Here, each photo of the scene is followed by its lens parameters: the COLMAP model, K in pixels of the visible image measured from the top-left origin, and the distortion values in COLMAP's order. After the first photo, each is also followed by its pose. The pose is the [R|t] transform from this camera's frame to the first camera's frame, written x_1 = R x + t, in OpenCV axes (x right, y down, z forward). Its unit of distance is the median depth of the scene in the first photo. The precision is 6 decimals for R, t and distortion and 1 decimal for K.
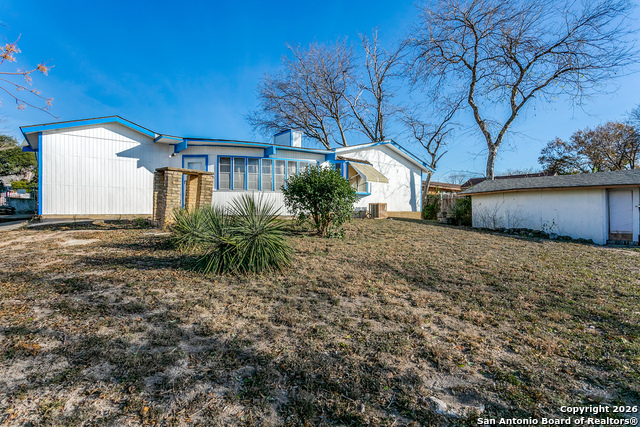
lens RADIAL K [[303.1, 0, 320.7], [0, 303.1, 214.4], [0, 0, 1]] dist [0.003462, 0.000151]
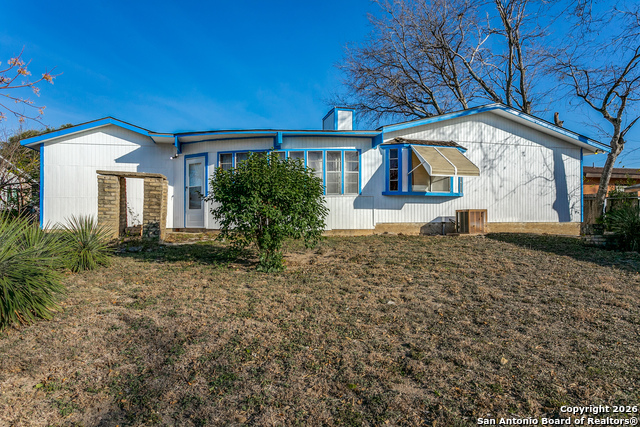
lens RADIAL K [[372.4, 0, 319.7], [0, 372.4, 213.1], [0, 0, 1]] dist [-0.003954, 0.000748]
pose [[0.902493, -0.014076, -0.430474, 0.235491], [0.001622, 0.999570, -0.029285, -0.008366], [0.430701, 0.025732, 0.902128, 0.202196]]
